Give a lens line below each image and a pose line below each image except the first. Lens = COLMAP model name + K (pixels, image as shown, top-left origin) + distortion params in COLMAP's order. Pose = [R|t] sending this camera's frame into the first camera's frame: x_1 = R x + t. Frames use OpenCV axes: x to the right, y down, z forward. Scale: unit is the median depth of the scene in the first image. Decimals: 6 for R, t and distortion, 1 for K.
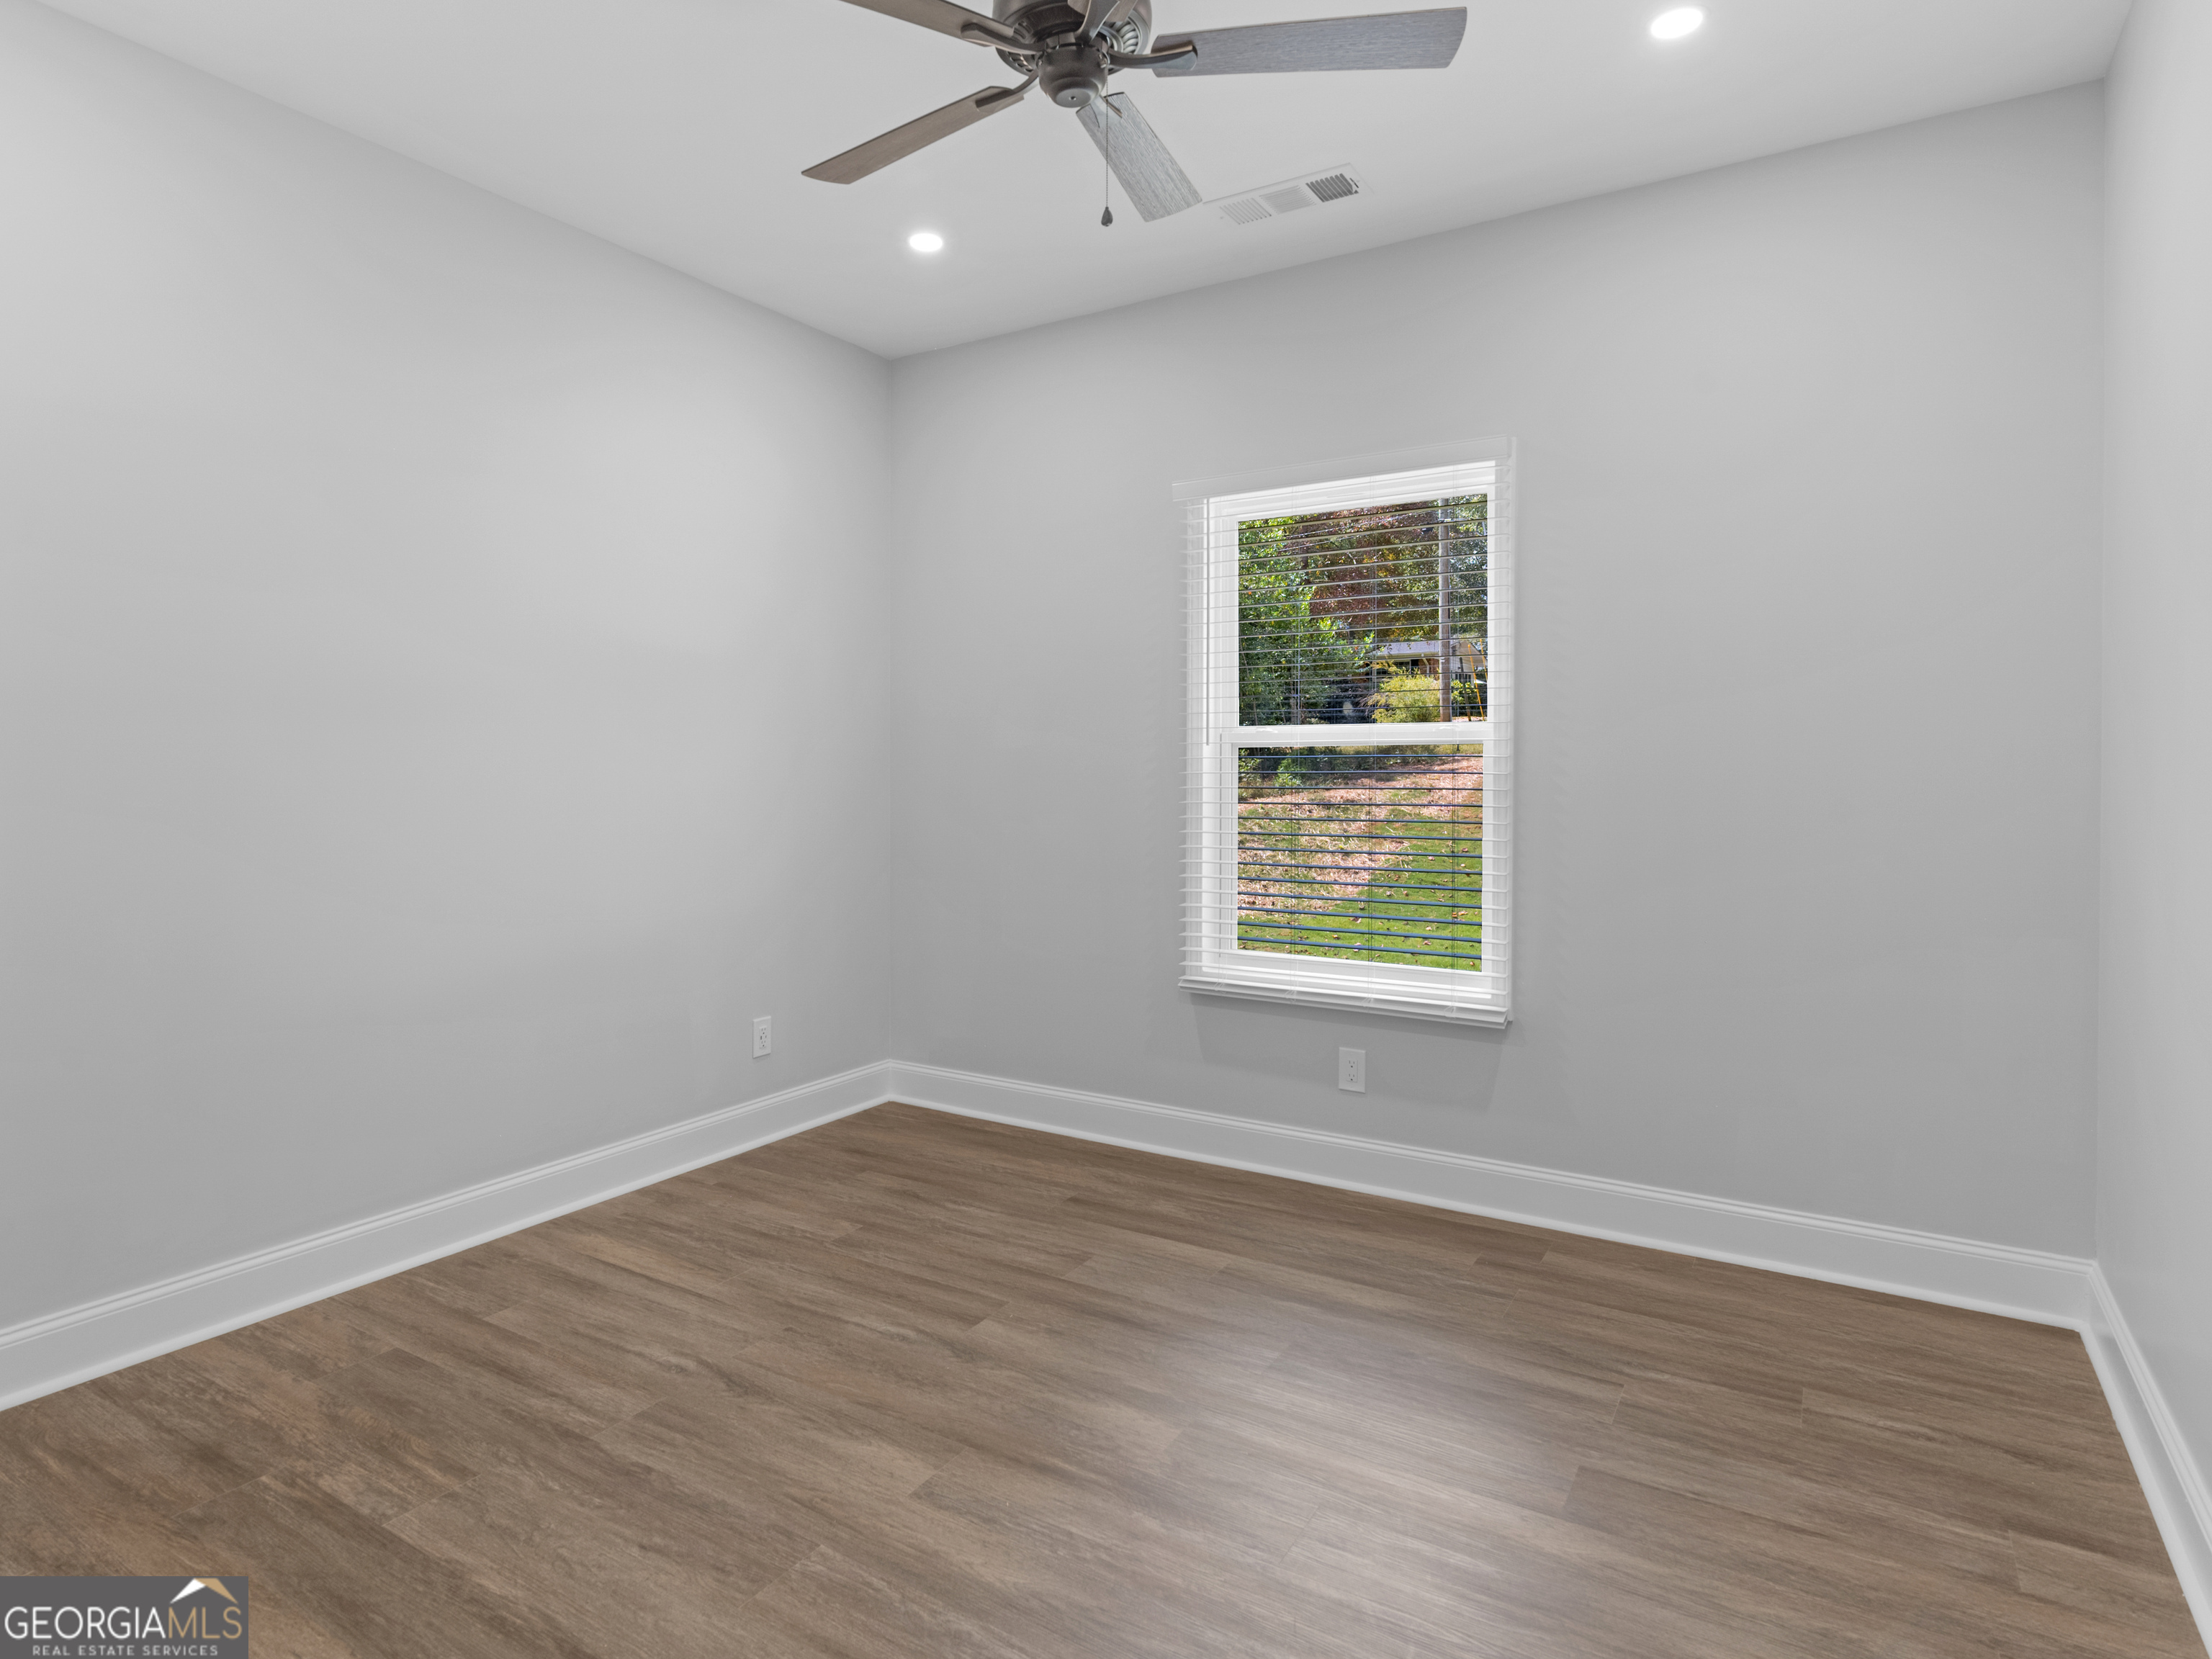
lens RADIAL K [[1172.0, 0, 1104.1], [0, 1172.0, 827.3], [0, 0, 1]] dist [0.002046, -0.000220]
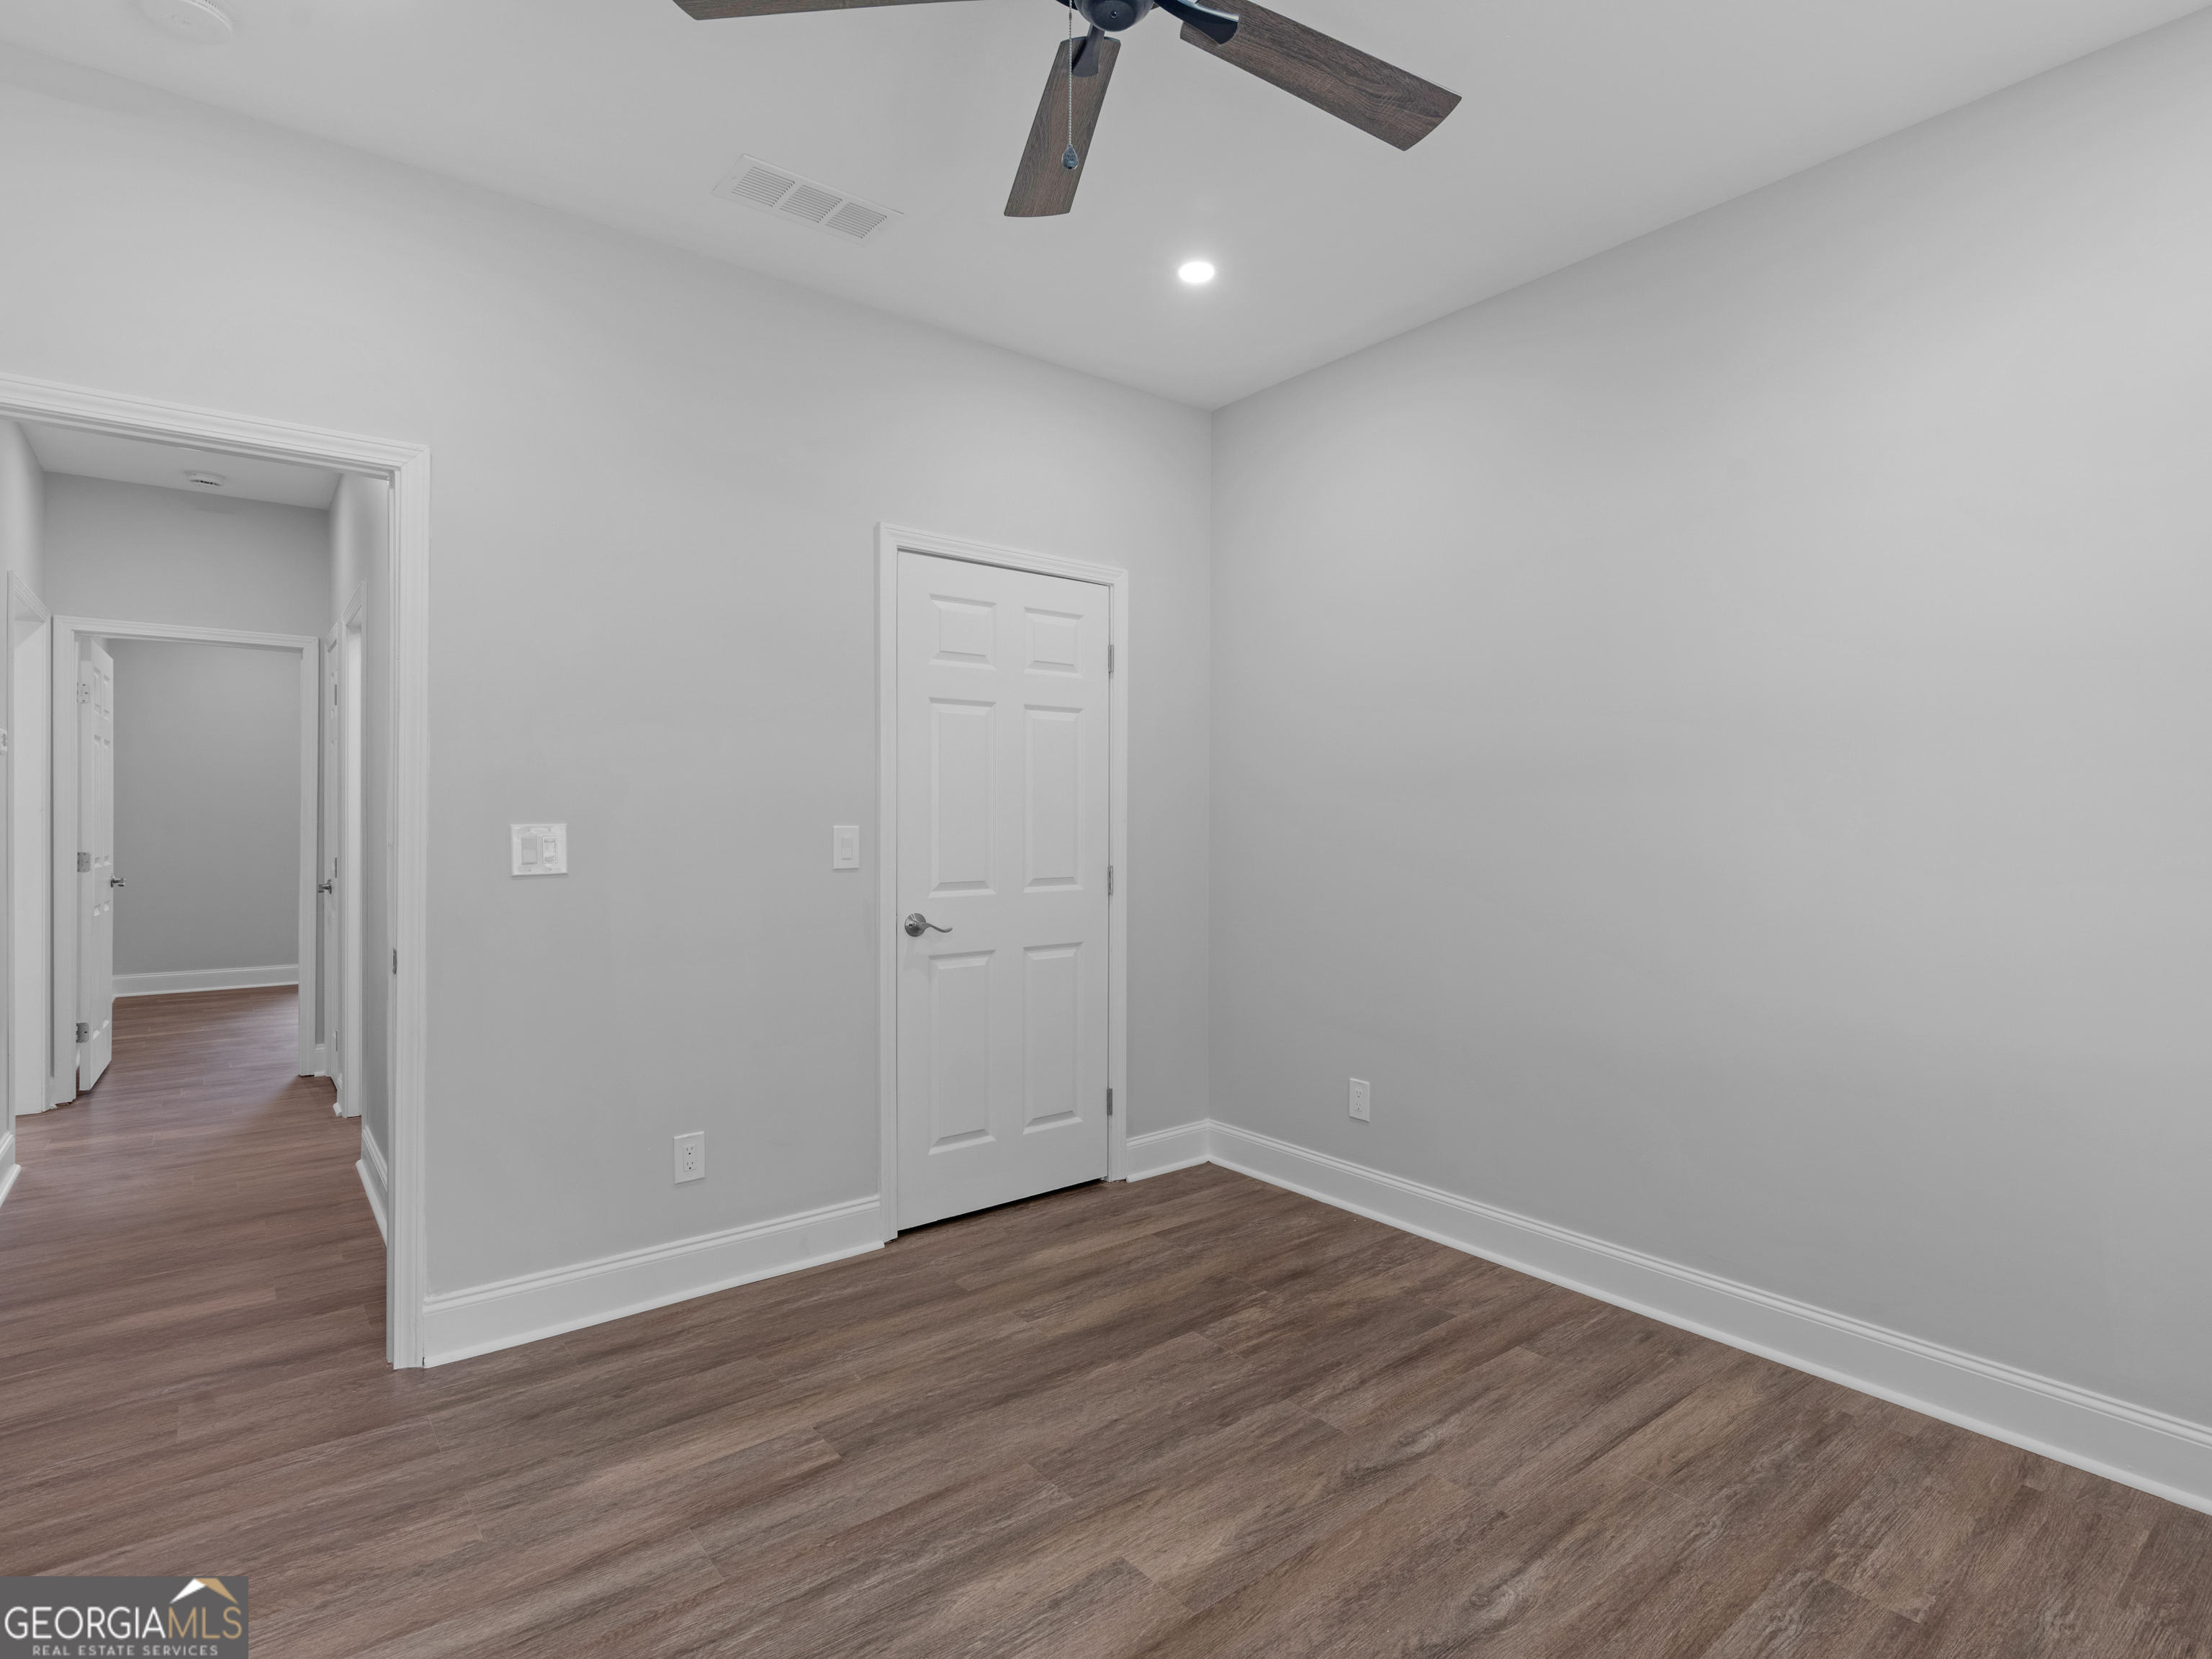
lens RADIAL K [[1139.5, 0, 1101.0], [0, 1139.5, 823.9], [0, 0, 1]] dist [0.002271, -0.001425]
pose [[-0.336779, 0.006538, -0.941561, 0.618820], [-0.054854, 0.998141, 0.026552, -0.067067], [0.939984, 0.060590, -0.335795, 1.044279]]
